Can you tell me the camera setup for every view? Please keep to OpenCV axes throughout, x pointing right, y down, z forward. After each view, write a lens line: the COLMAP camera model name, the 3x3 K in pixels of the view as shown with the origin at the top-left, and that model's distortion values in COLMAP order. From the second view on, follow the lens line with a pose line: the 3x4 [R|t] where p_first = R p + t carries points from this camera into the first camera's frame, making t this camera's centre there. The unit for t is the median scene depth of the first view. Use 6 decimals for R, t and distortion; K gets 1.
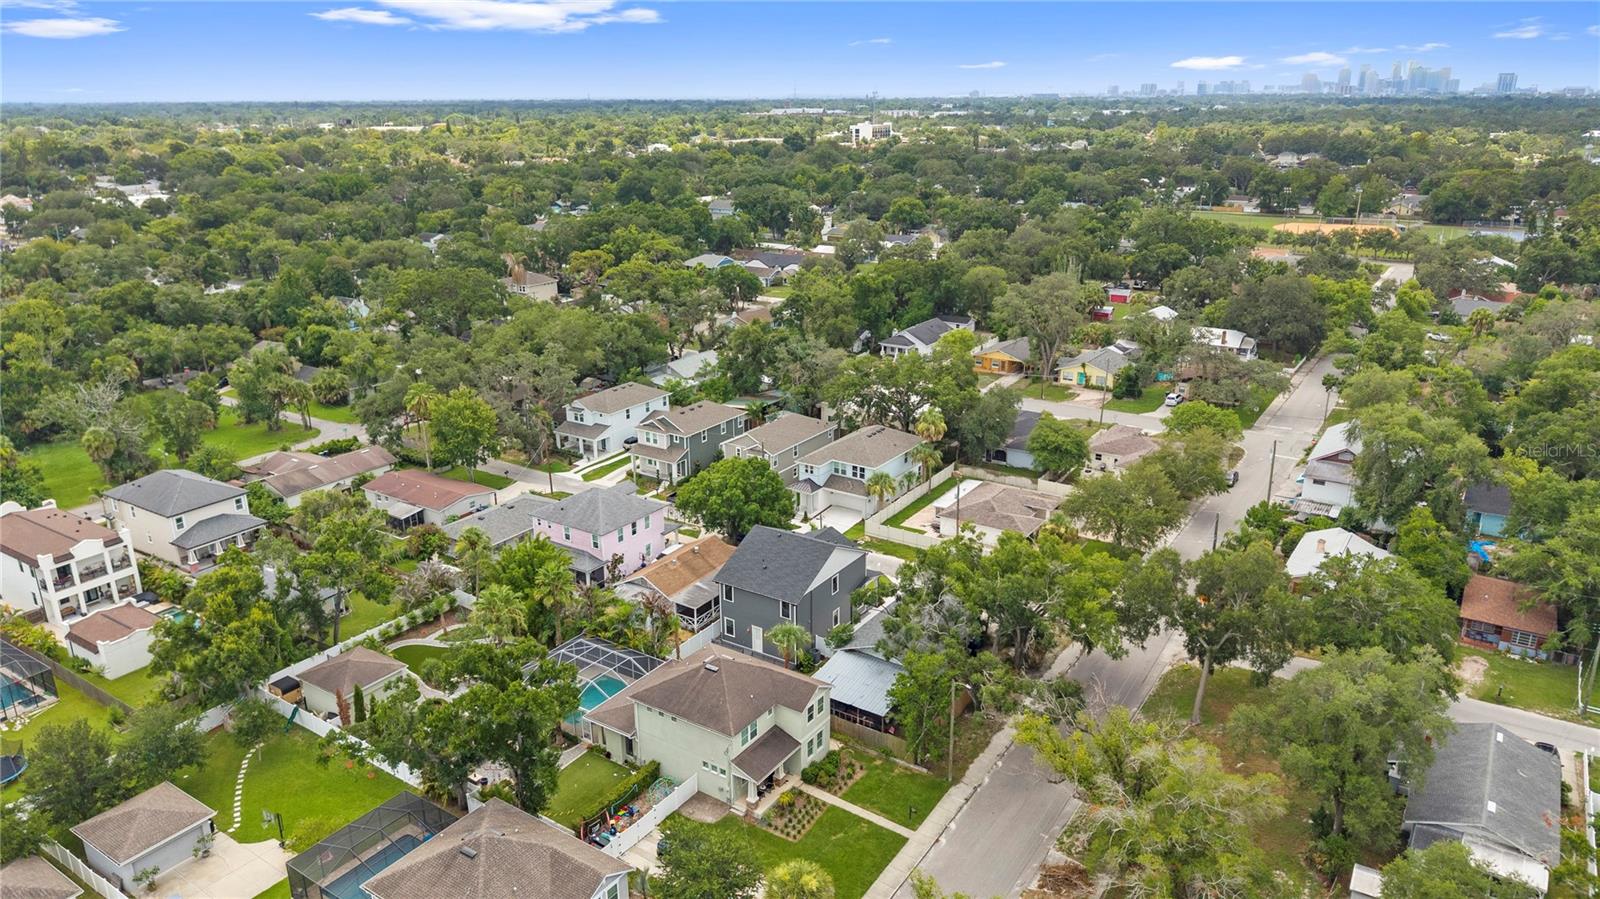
lens RADIAL K [[1057.8, 0, 797.6], [0, 1057.8, 468.4], [0, 0, 1]] dist [0.006271, -0.026129]
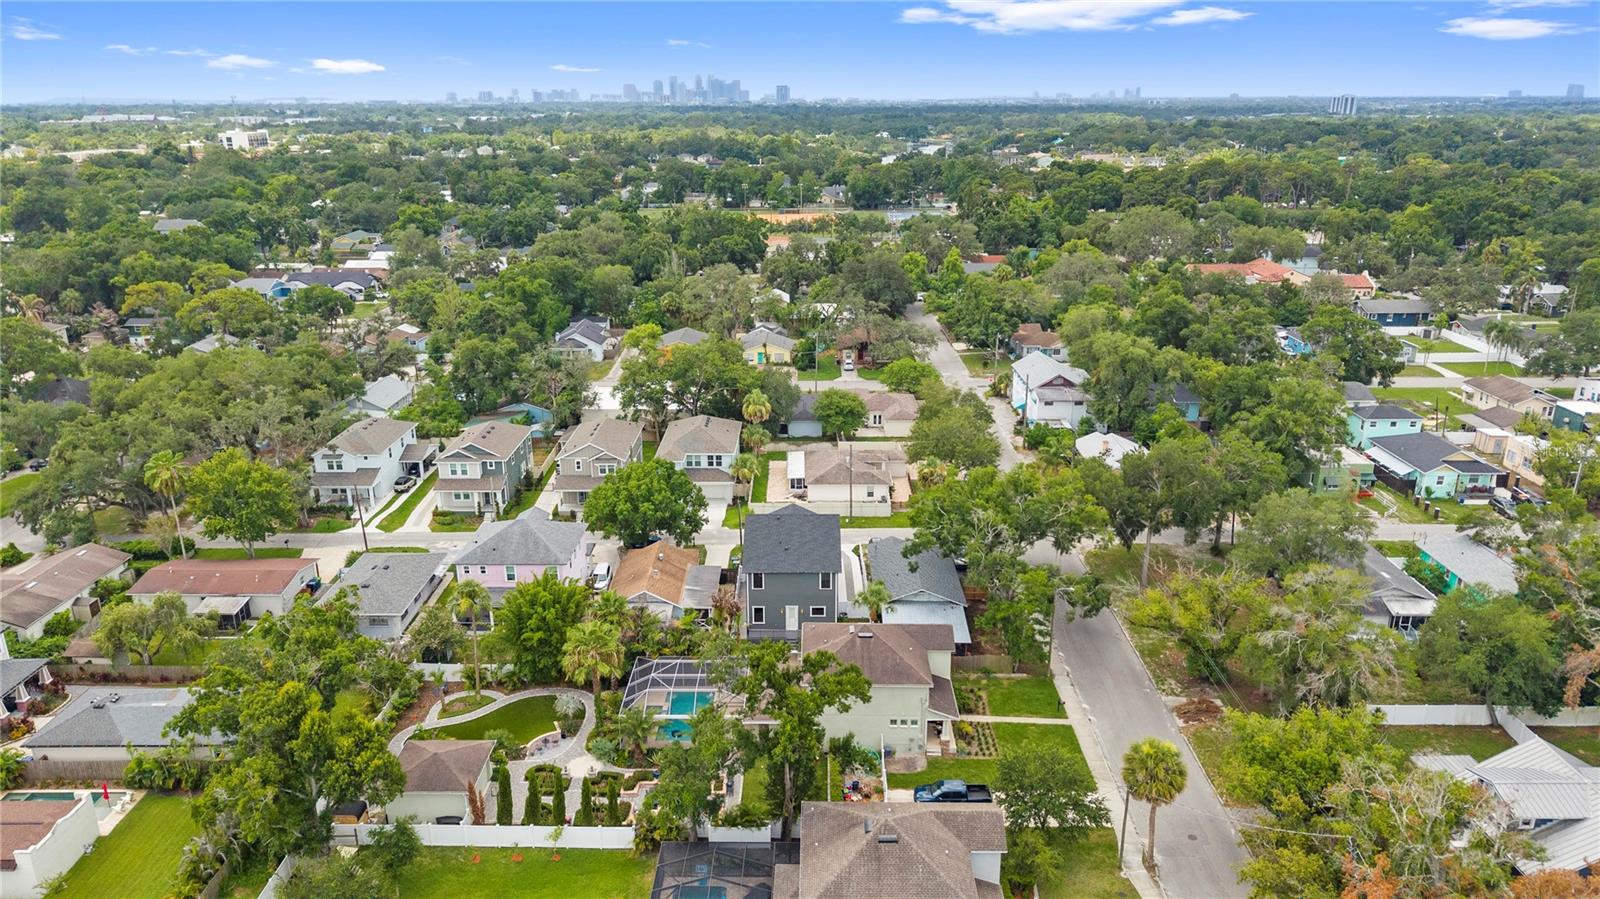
lens RADIAL K [[1067.9, 0, 790.2], [0, 1067.9, 445.2], [0, 0, 1]] dist [0.041184, -0.070257]
pose [[0.829991, -0.162776, 0.533497, -0.379178], [0.178784, 0.983643, 0.021977, -0.018182], [-0.528347, 0.077140, 0.845517, 0.071373]]
